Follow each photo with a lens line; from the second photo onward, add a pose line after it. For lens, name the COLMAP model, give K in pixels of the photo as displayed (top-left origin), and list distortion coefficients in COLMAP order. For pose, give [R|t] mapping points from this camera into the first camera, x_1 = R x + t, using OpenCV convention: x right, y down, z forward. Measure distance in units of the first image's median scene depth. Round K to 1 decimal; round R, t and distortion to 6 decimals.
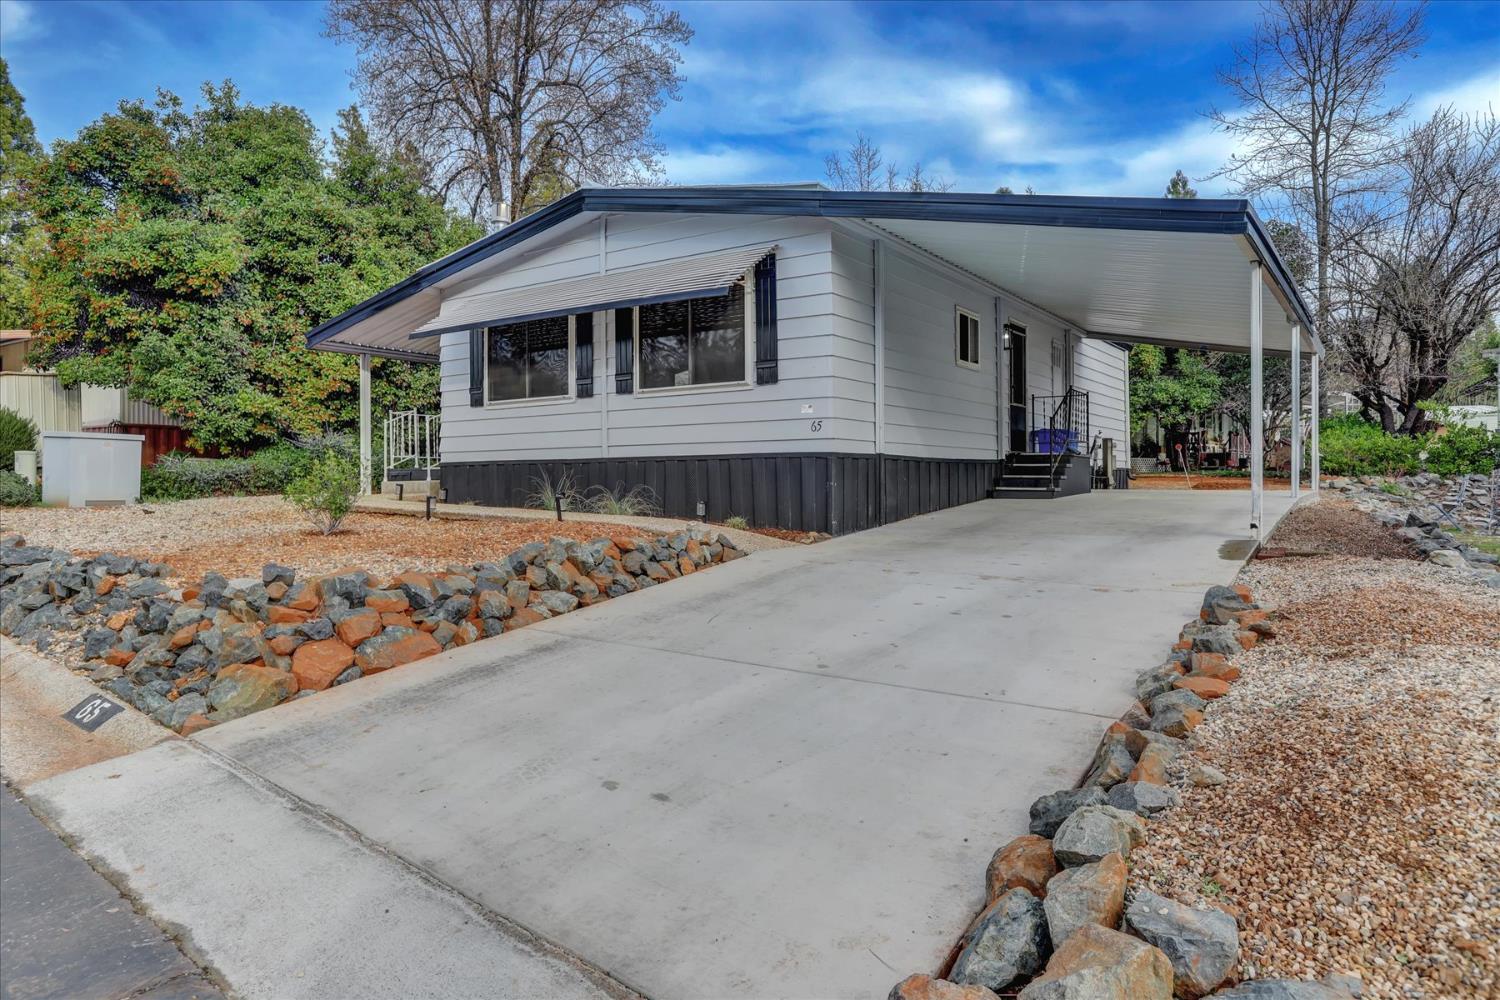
lens RADIAL K [[904.8, 0, 744.8], [0, 904.8, 494.4], [0, 0, 1]] dist [0.000300, 0.002355]
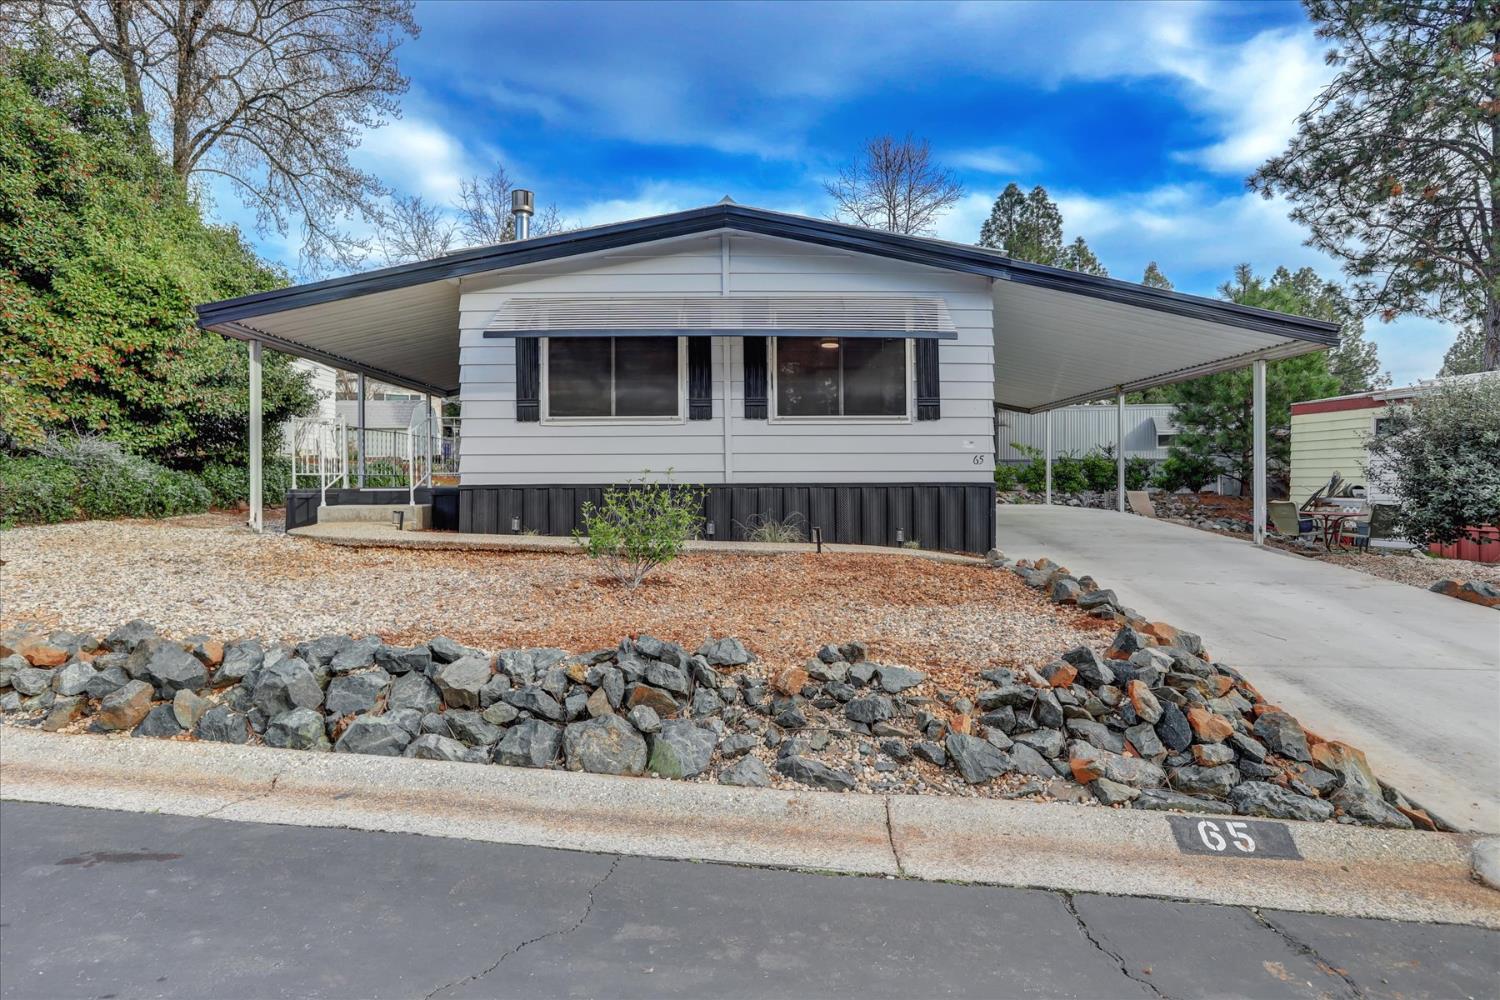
lens RADIAL K [[789.5, 0, 752.4], [0, 789.5, 486.6], [0, 0, 1]] dist [-0.006818, 0.008753]
pose [[0.819652, 0.000409, 0.572862, -0.633917], [0.007382, 0.999909, -0.011276, -0.027127], [-0.572814, 0.013471, 0.819574, 0.290319]]
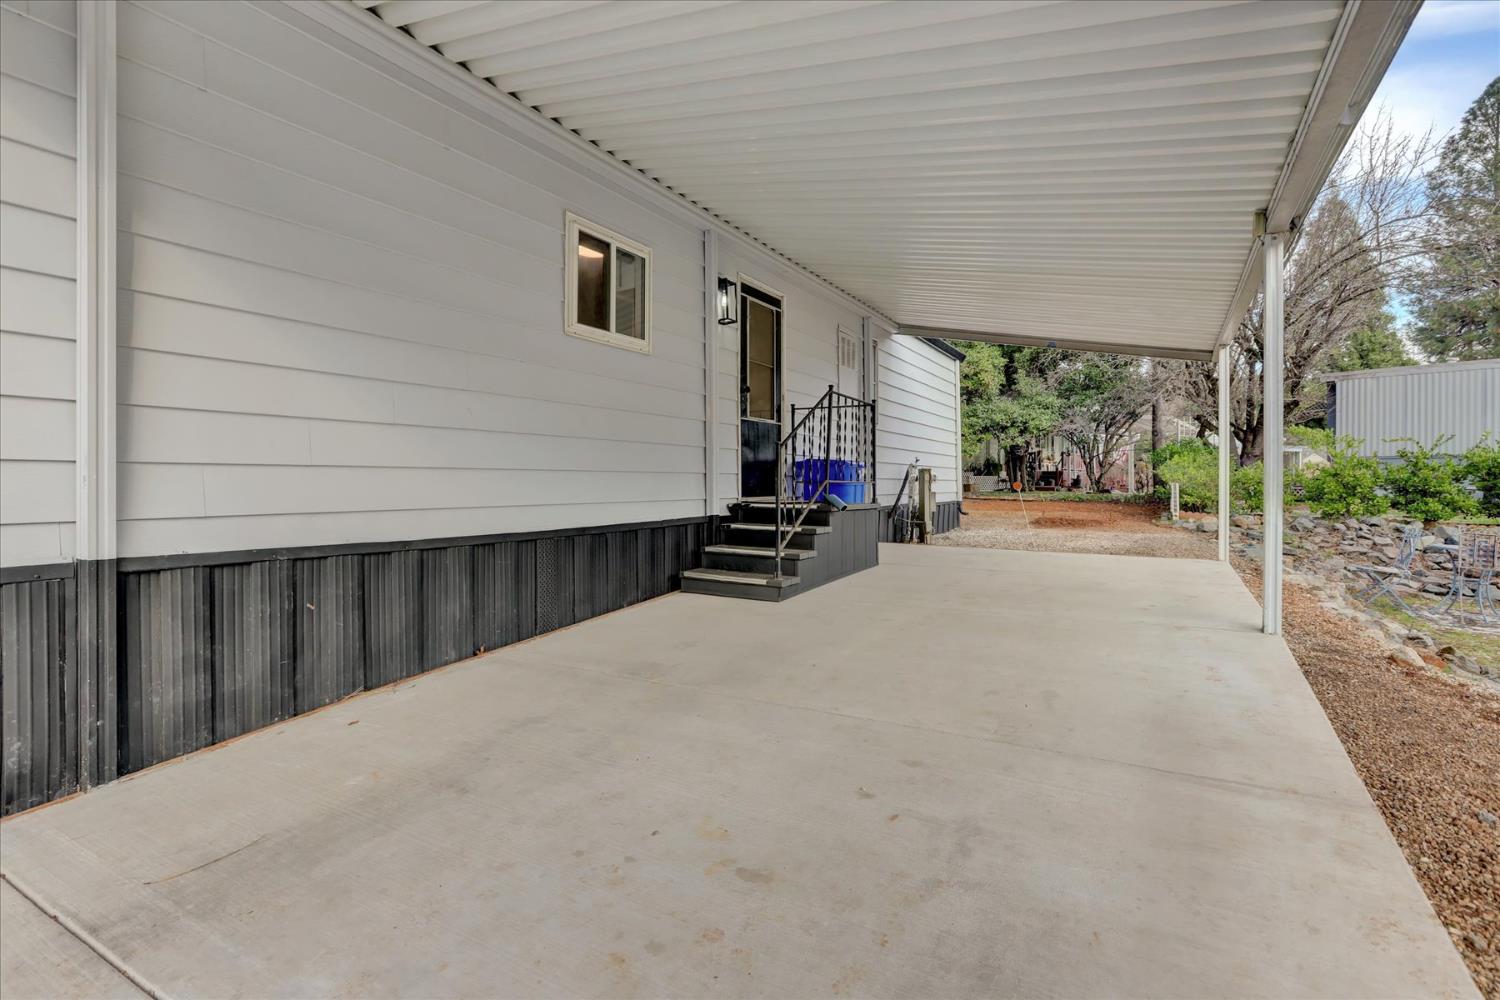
lens RADIAL K [[690.7, 0, 738.0], [0, 690.7, 494.2], [0, 0, 1]] dist [-0.023144, 0.007031]
pose [[0.998131, 0.004797, 0.060927, 0.329108], [-0.004897, 0.999987, 0.001486, -0.063786], [-0.060920, -0.001781, 0.998141, 0.684124]]
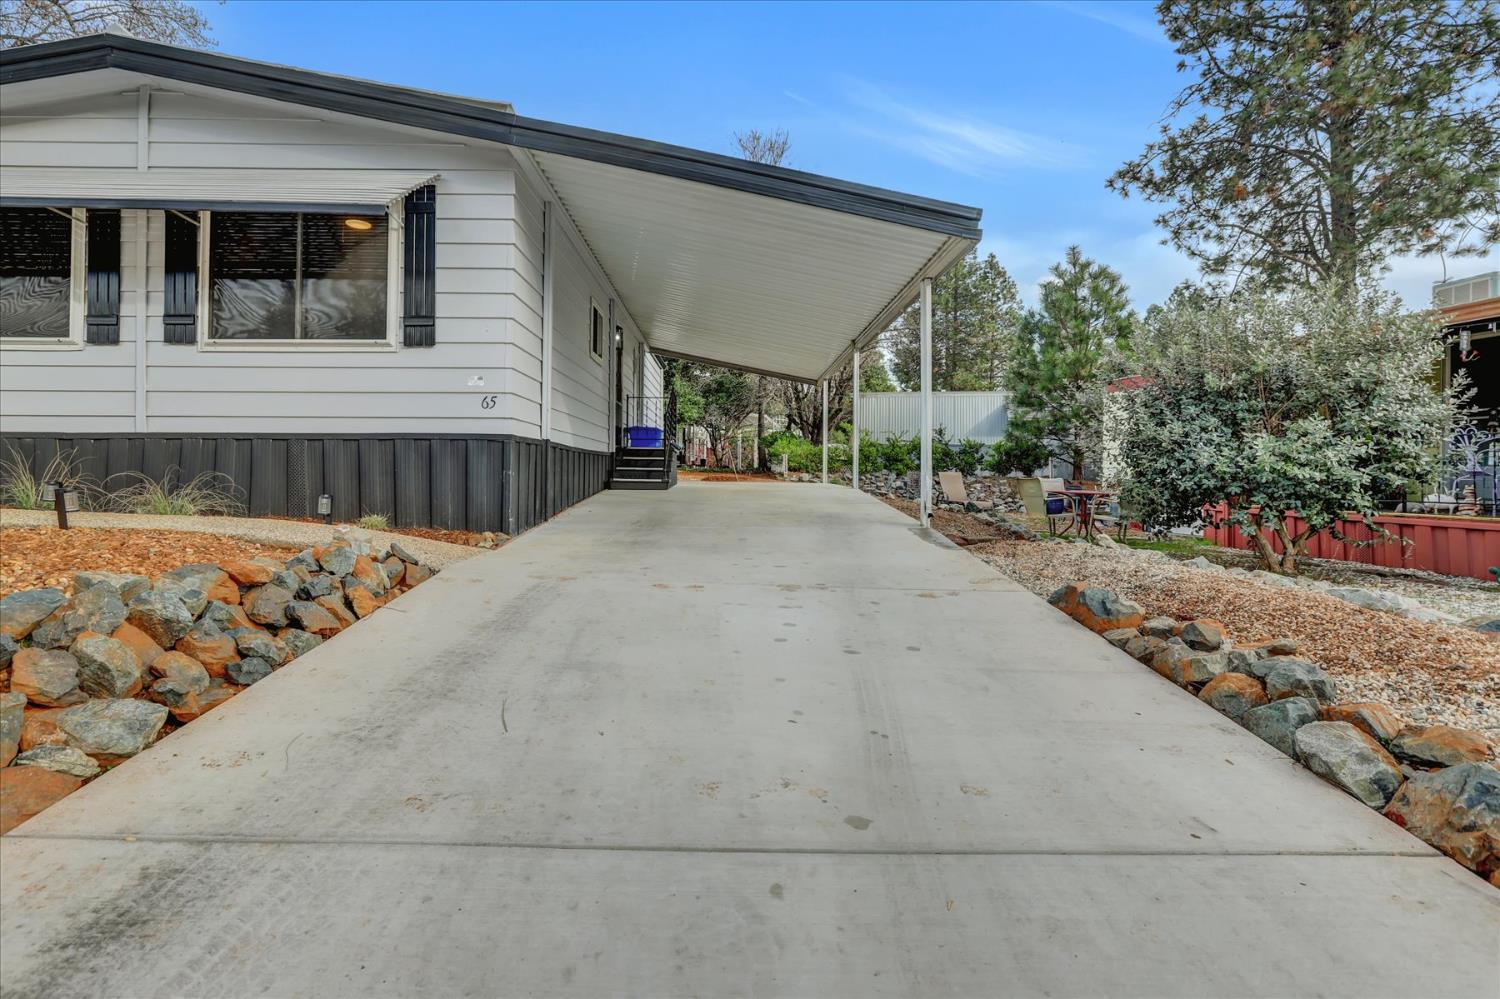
lens RADIAL K [[690.7, 0, 736.5], [0, 690.7, 470.5], [0, 0, 1]] dist [-0.023144, 0.007031]
pose [[0.814518, 0.012558, 0.580002, -0.086131], [-0.000771, 0.999788, -0.020563, -0.000571], [-0.580138, 0.016302, 0.814355, 0.309364]]
